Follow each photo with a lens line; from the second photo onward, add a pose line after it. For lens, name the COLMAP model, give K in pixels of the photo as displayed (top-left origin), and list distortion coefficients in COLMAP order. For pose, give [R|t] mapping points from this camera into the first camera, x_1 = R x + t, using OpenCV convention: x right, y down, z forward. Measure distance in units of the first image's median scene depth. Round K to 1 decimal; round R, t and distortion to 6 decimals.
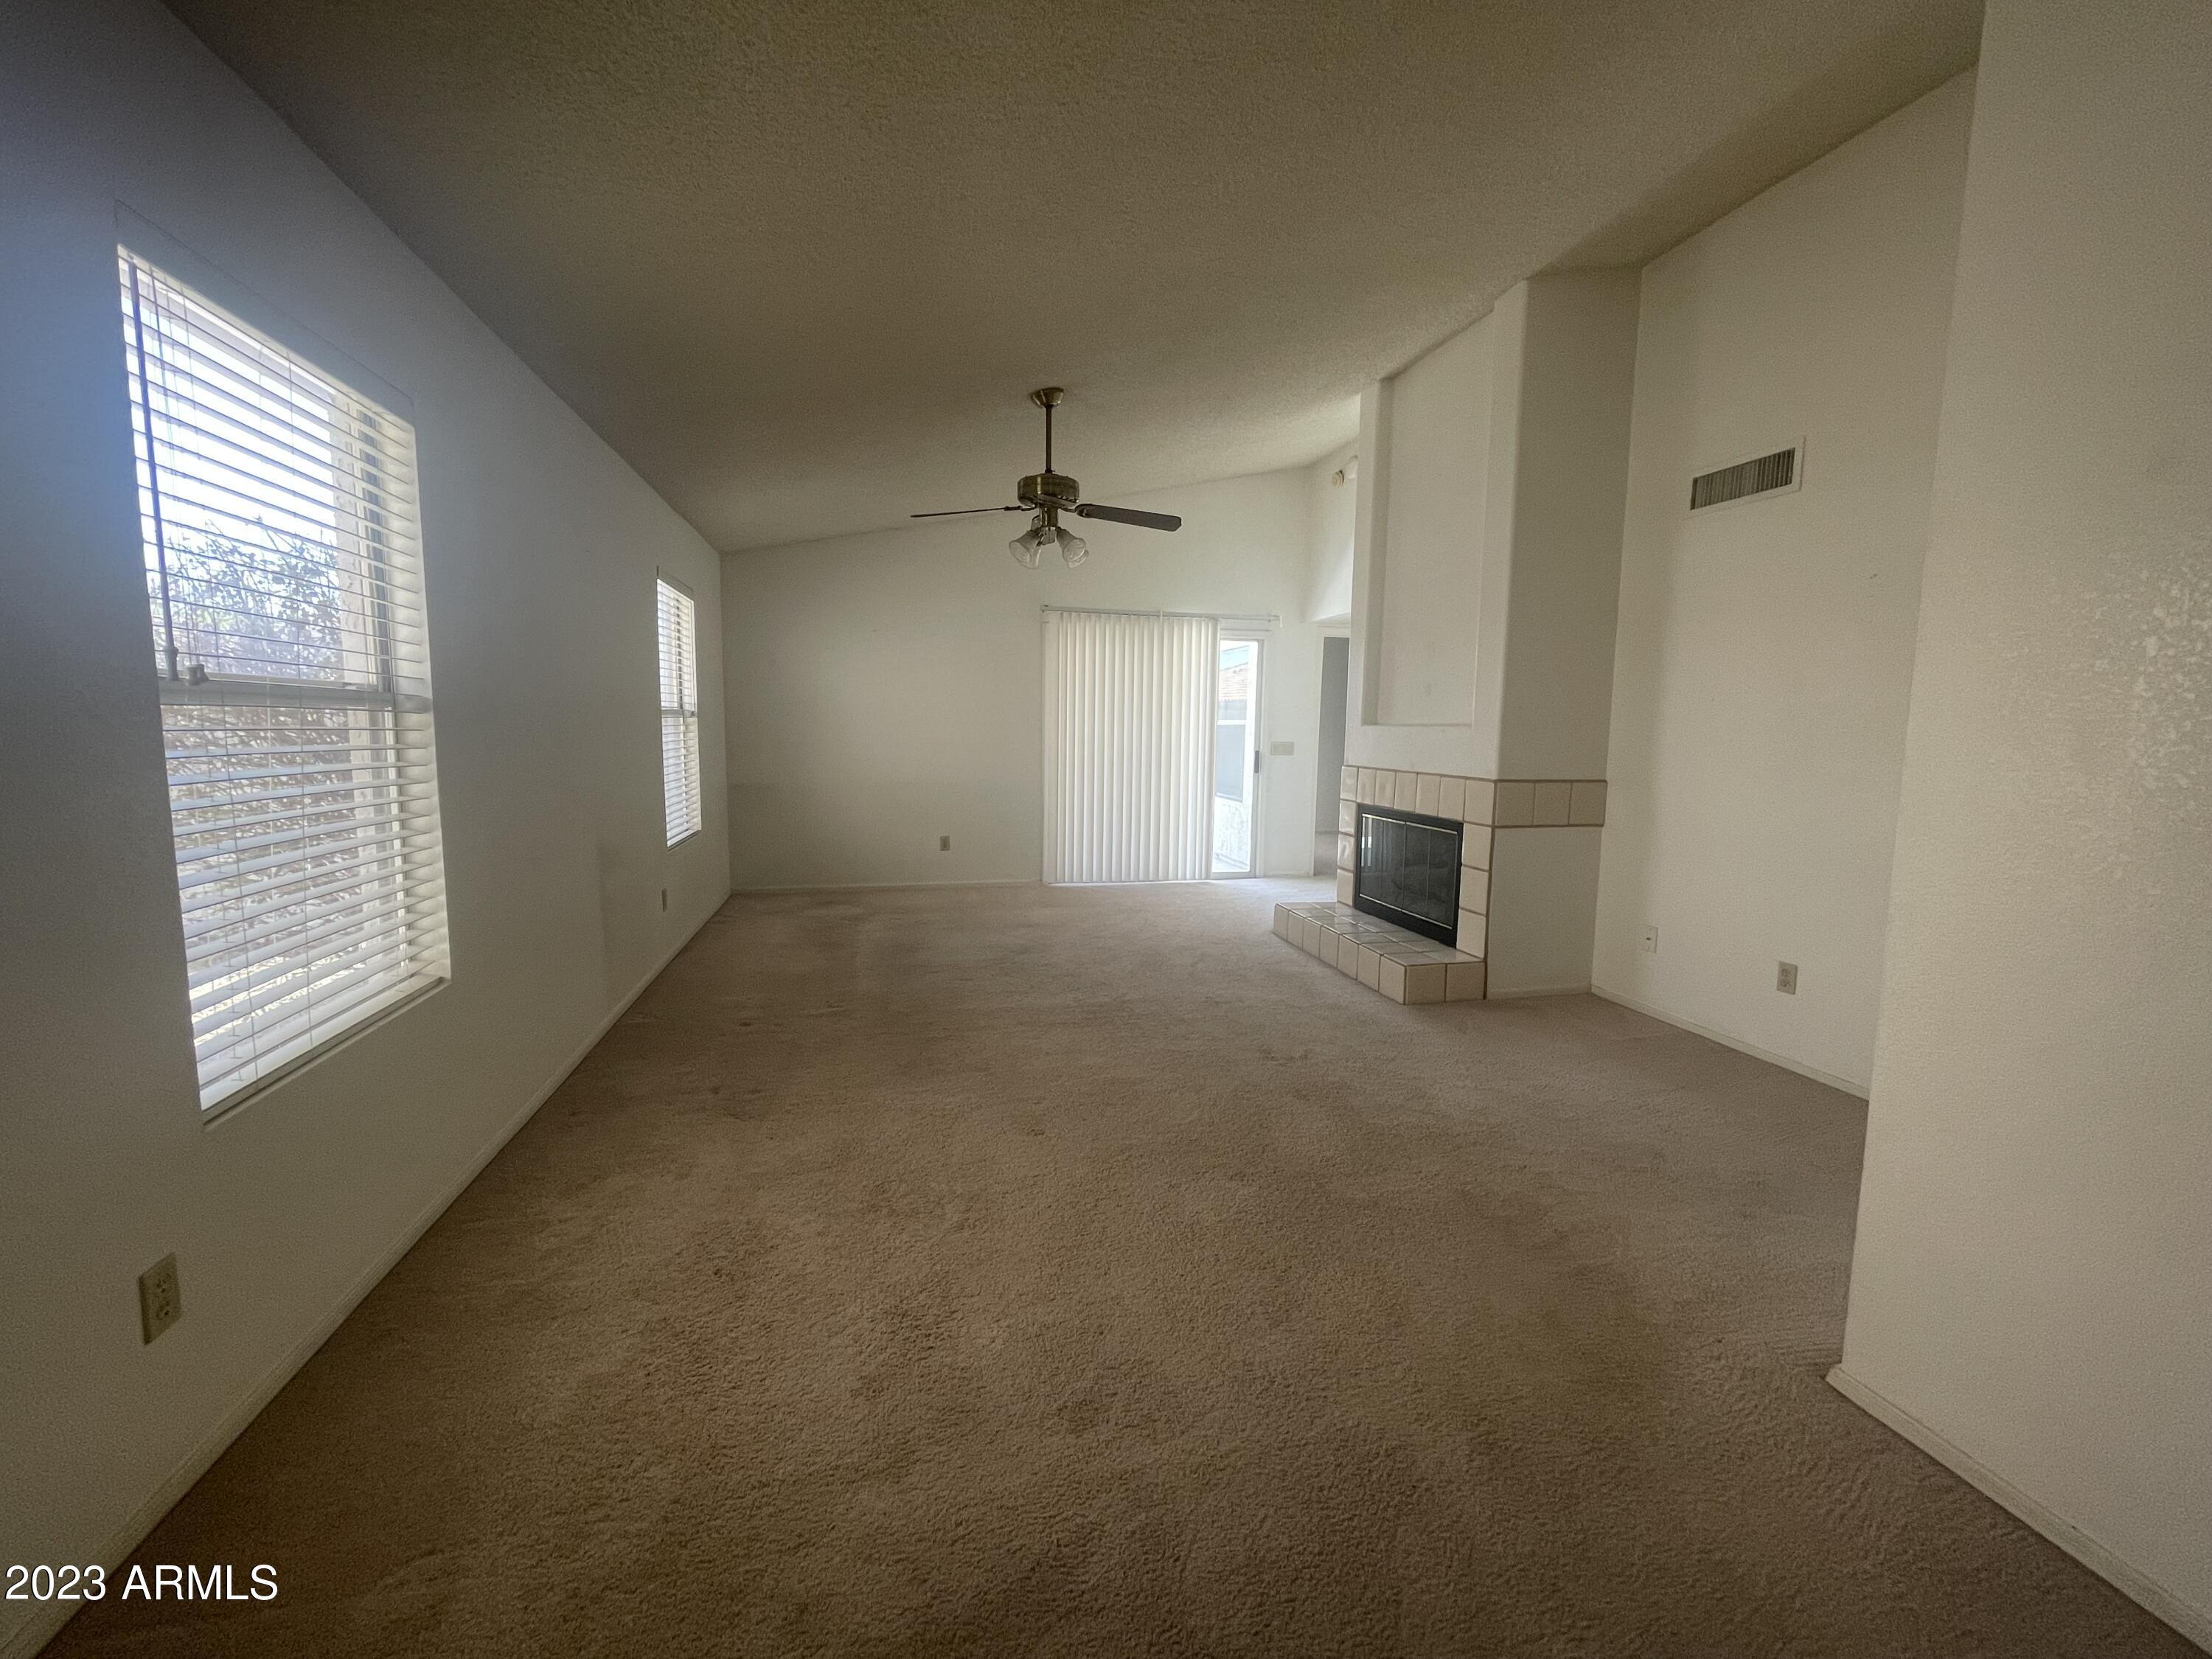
lens RADIAL K [[885.7, 0, 1106.0], [0, 885.7, 829.5], [0, 0, 1]] dist [0.009601, -0.000064]
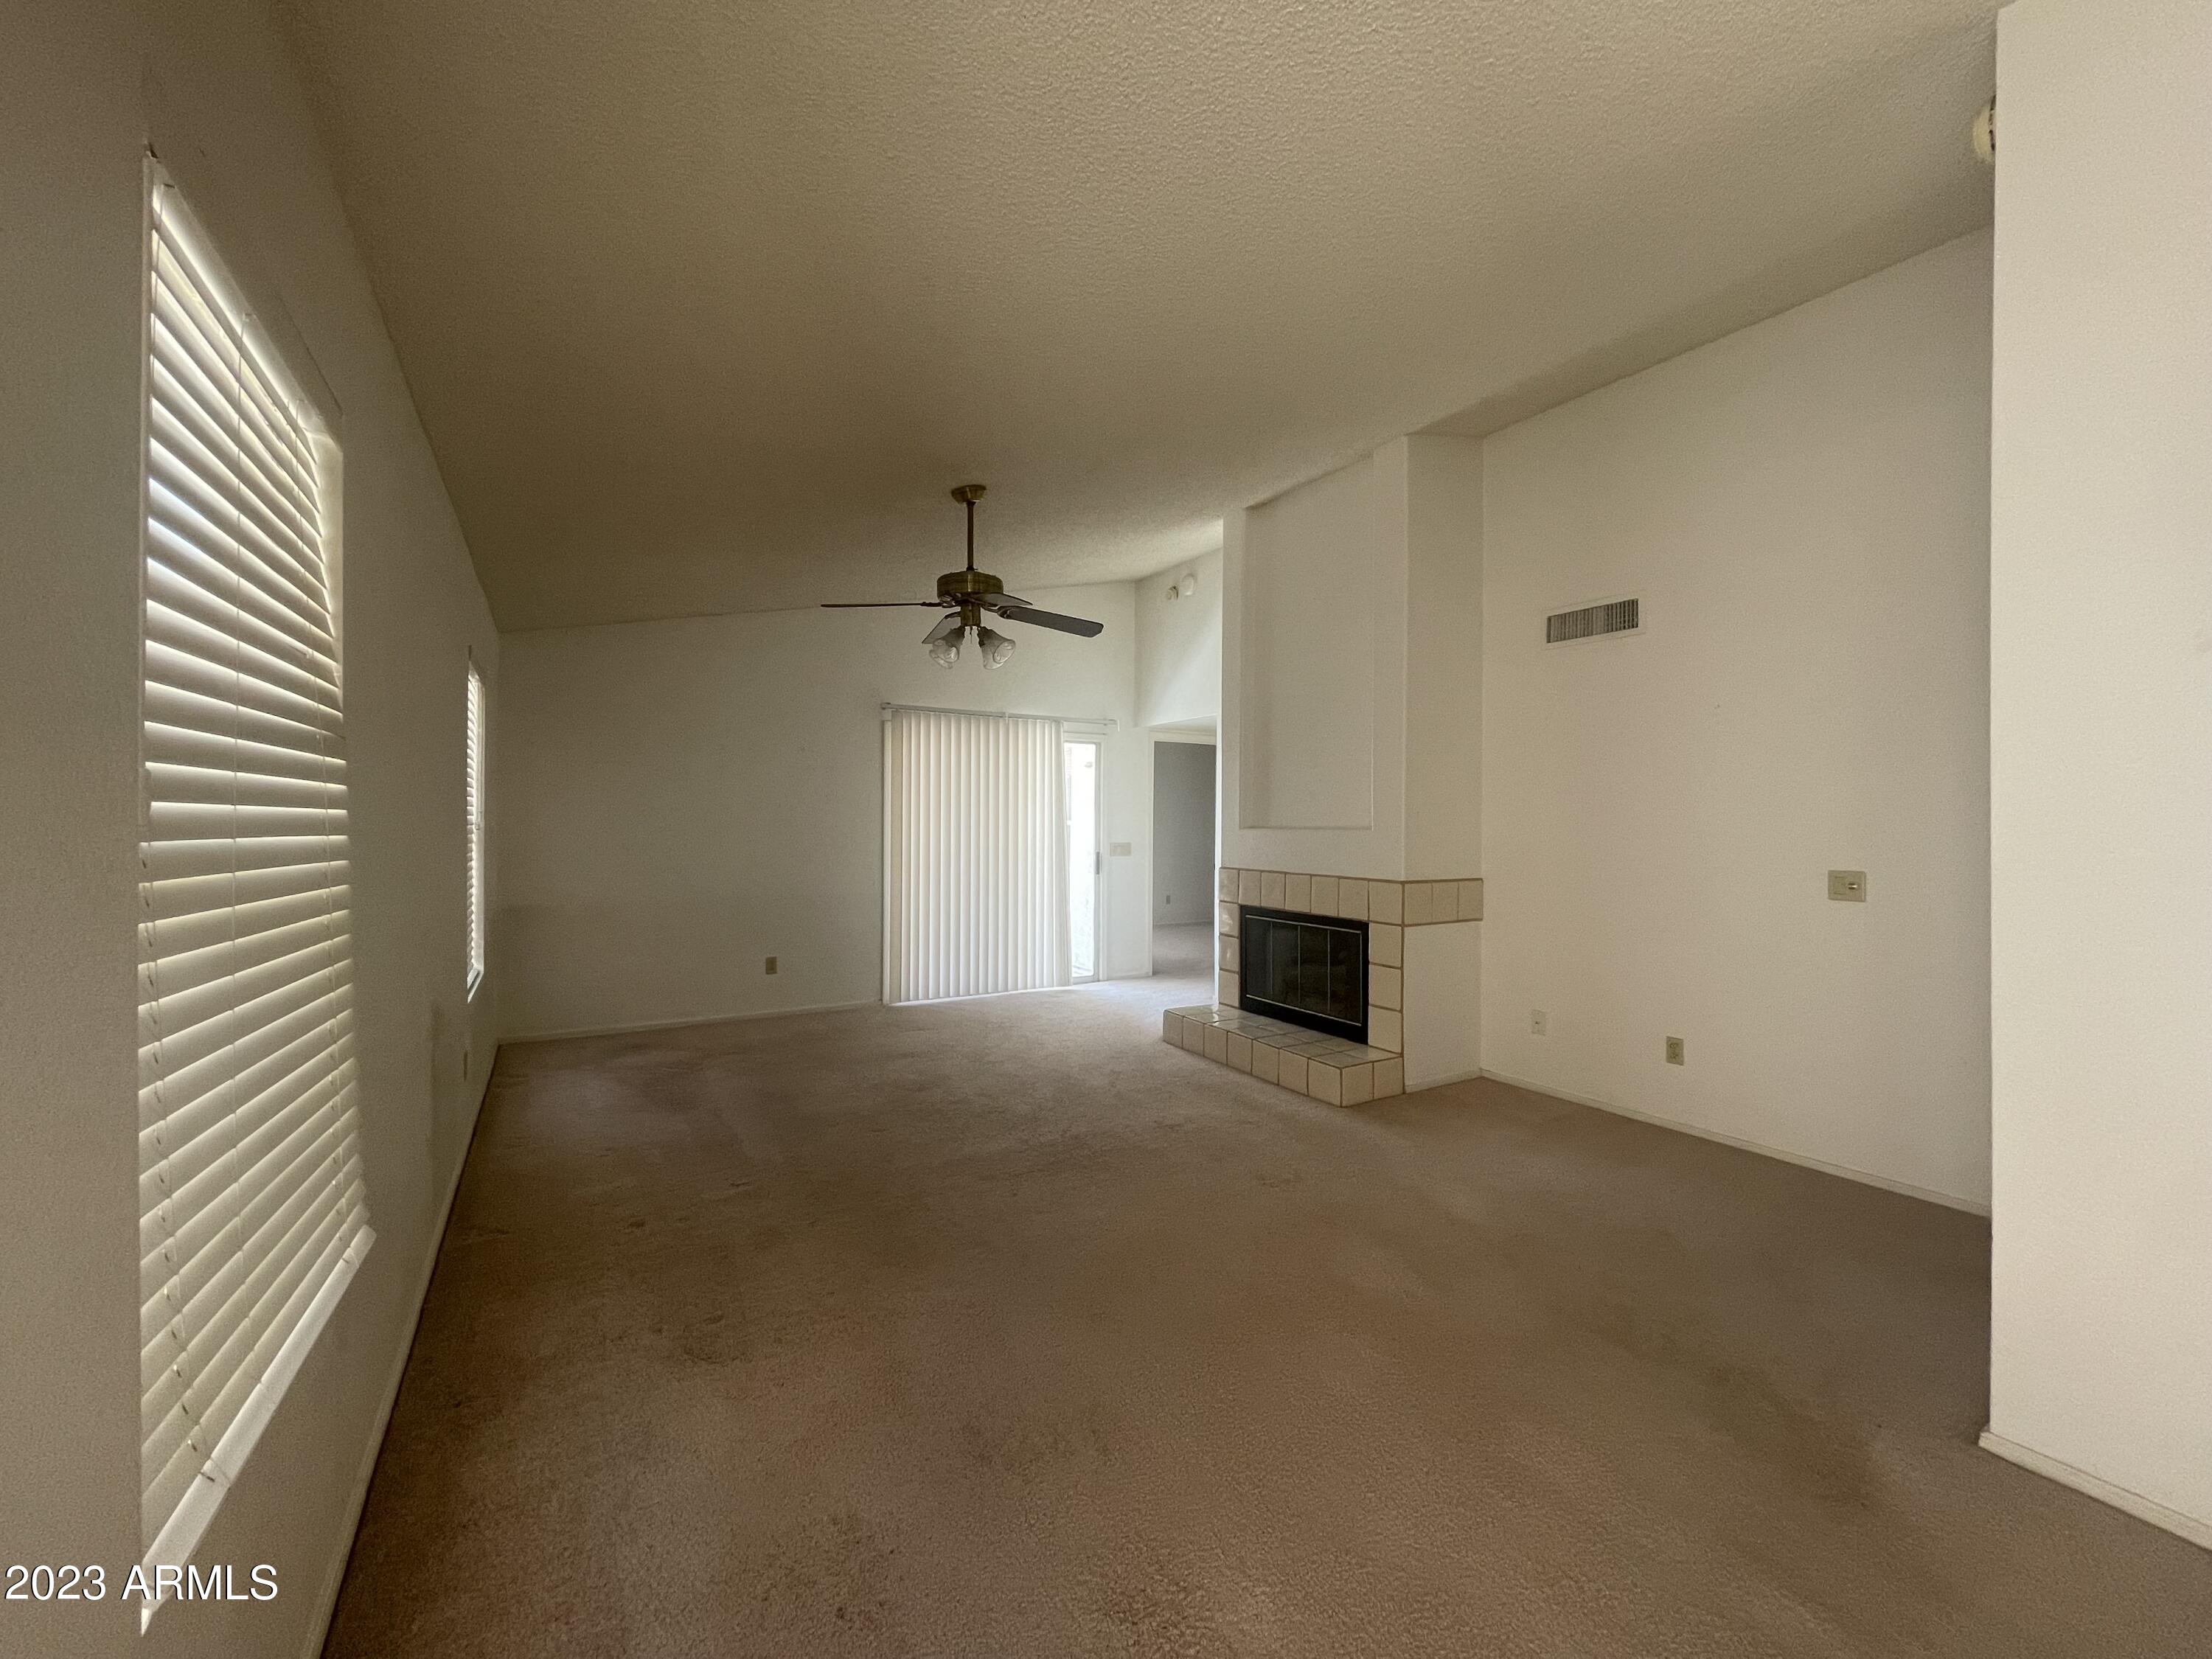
lens RADIAL K [[887.9, 0, 1106.0], [0, 887.9, 829.5], [0, 0, 1]] dist [0.001307, 0.000050]
pose [[0.956224, -0.013834, 0.292310, -0.183124], [0.044894, 0.993992, -0.099819, -0.023657], [-0.289173, 0.108572, 0.951100, 0.077463]]
